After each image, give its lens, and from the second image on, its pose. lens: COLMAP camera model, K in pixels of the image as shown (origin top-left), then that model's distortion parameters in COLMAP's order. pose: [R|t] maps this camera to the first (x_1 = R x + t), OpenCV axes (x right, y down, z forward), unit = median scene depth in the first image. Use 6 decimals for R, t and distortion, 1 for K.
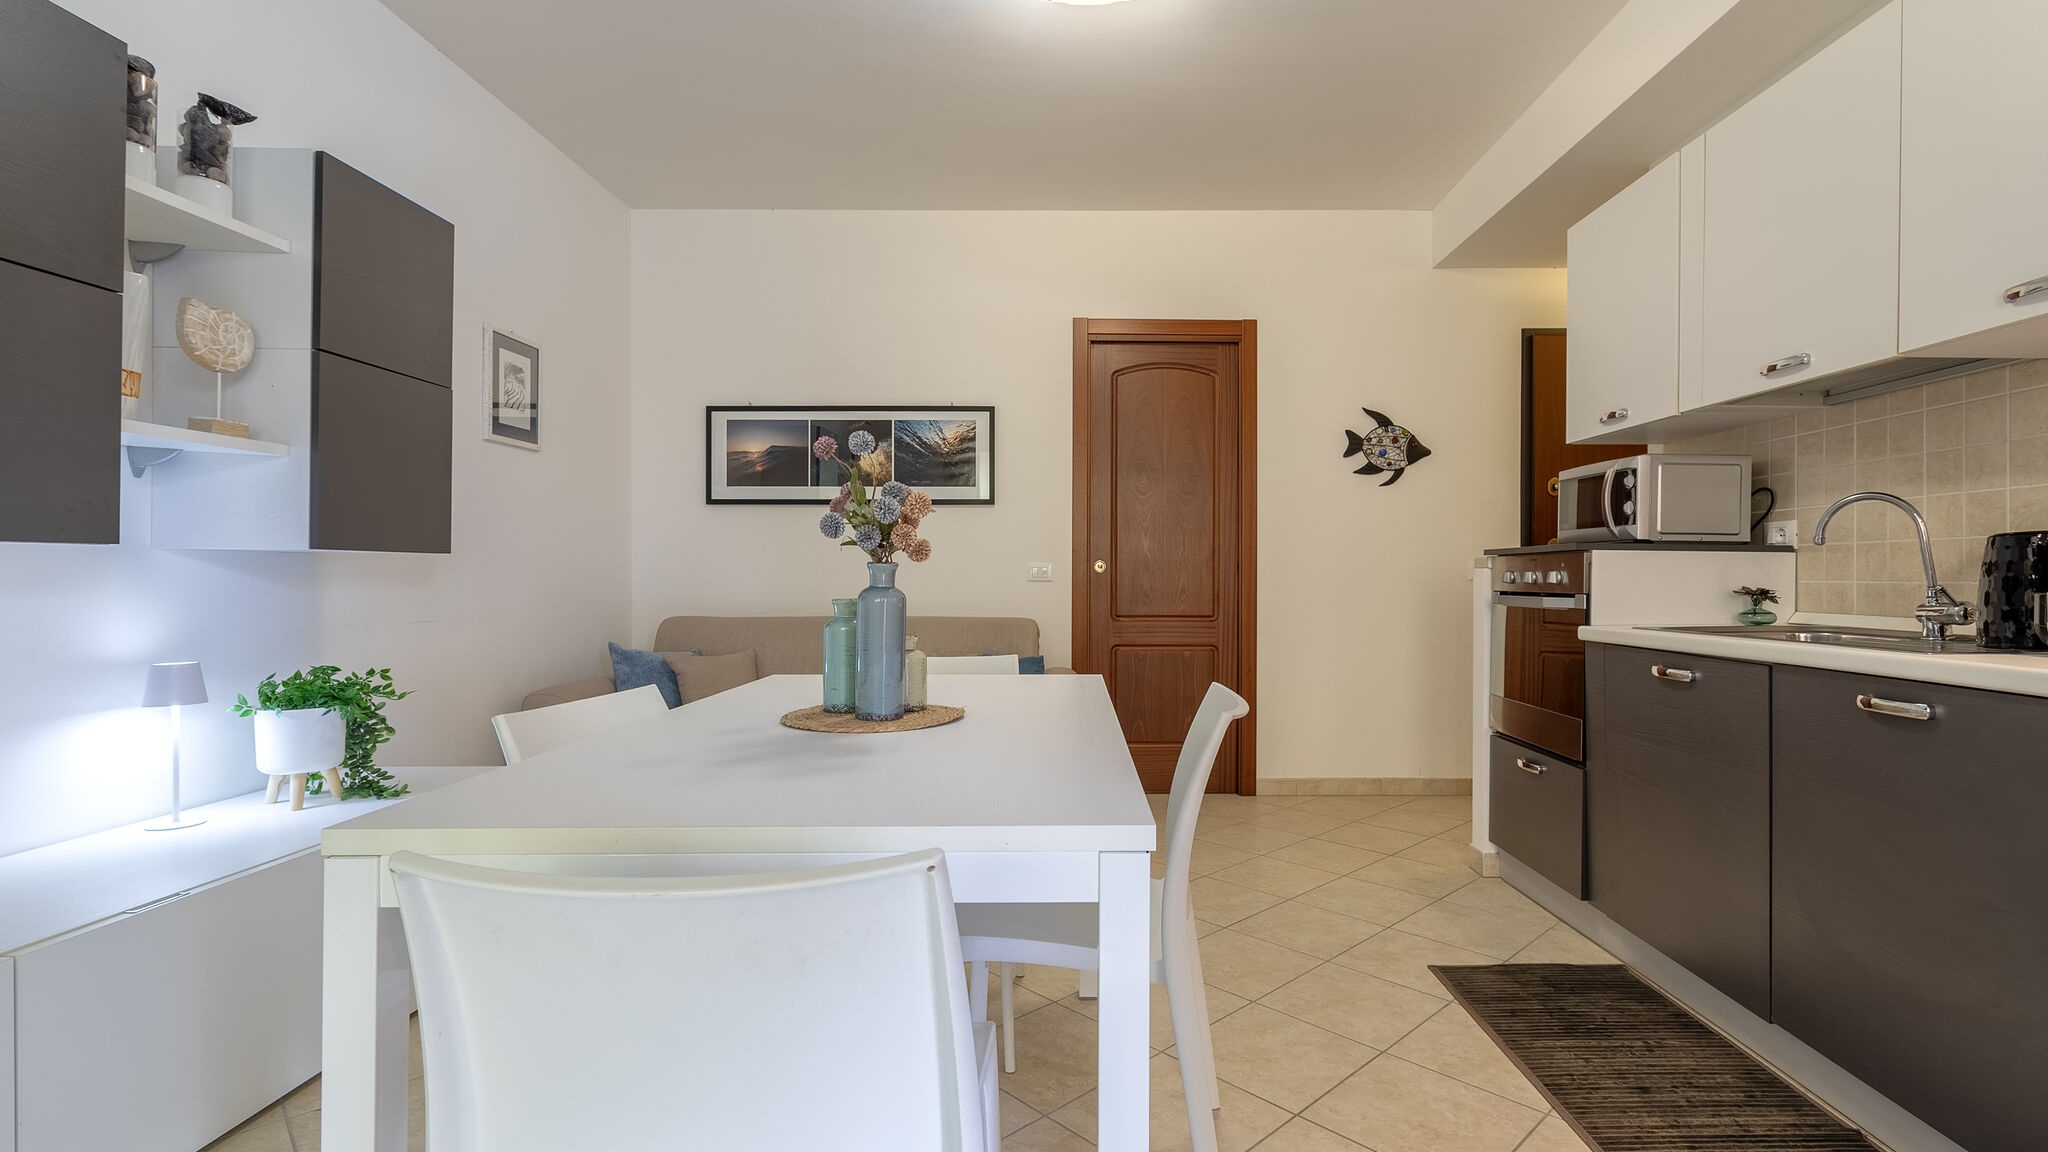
lens RADIAL K [[951.2, 0, 1093.7], [0, 951.2, 579.0], [0, 0, 1]] dist [0.000264, 0.000398]
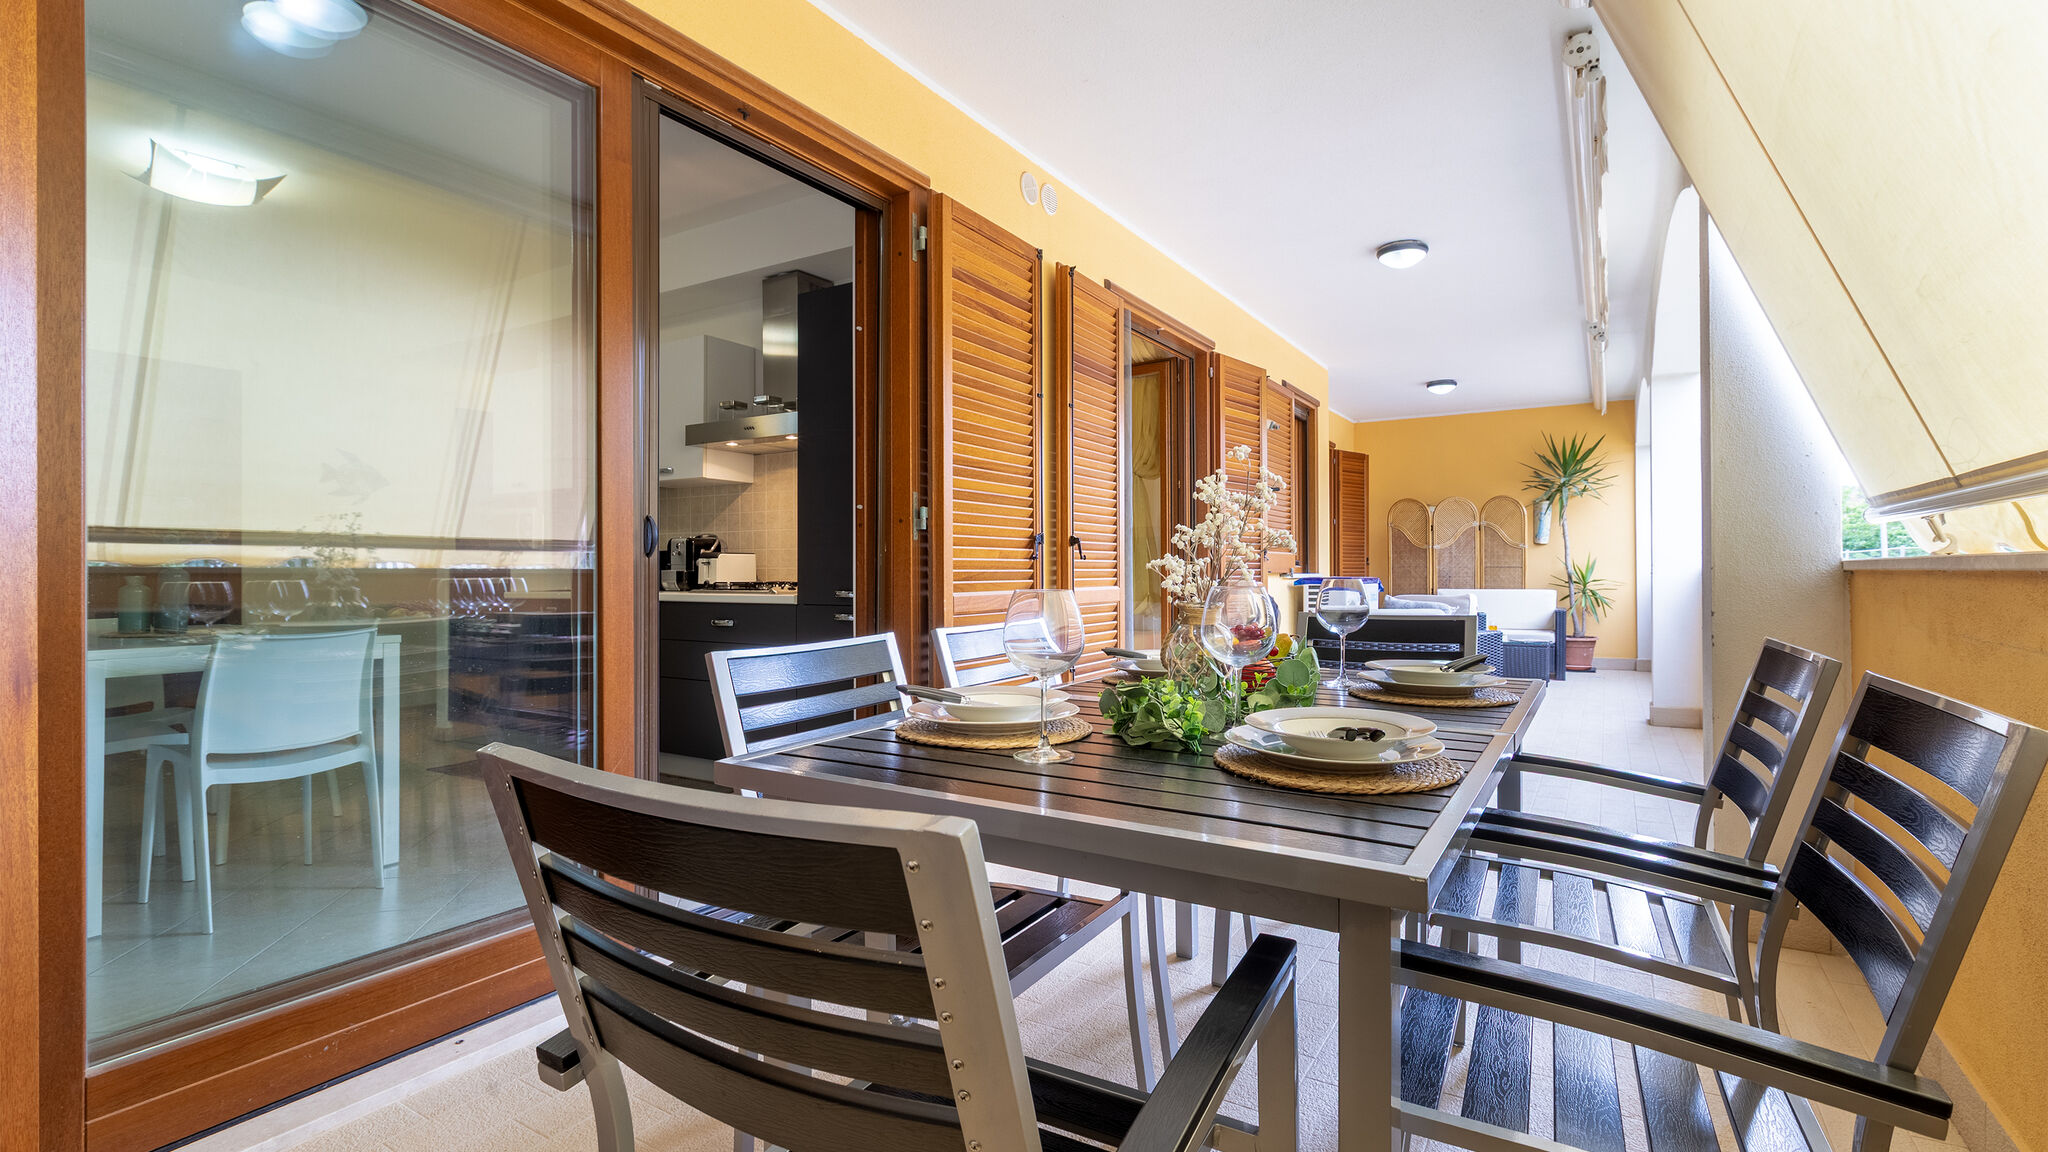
lens RADIAL K [[951.5, 0, 1024.0], [0, 951.5, 576.0], [0, 0, 1]] dist [0.000742, 0.000279]
pose [[0.535020, -0.009416, 0.844787, -0.464907], [0.009316, 0.999943, 0.005246, 0.012303], [-0.844788, 0.005063, 0.535077, -0.774973]]
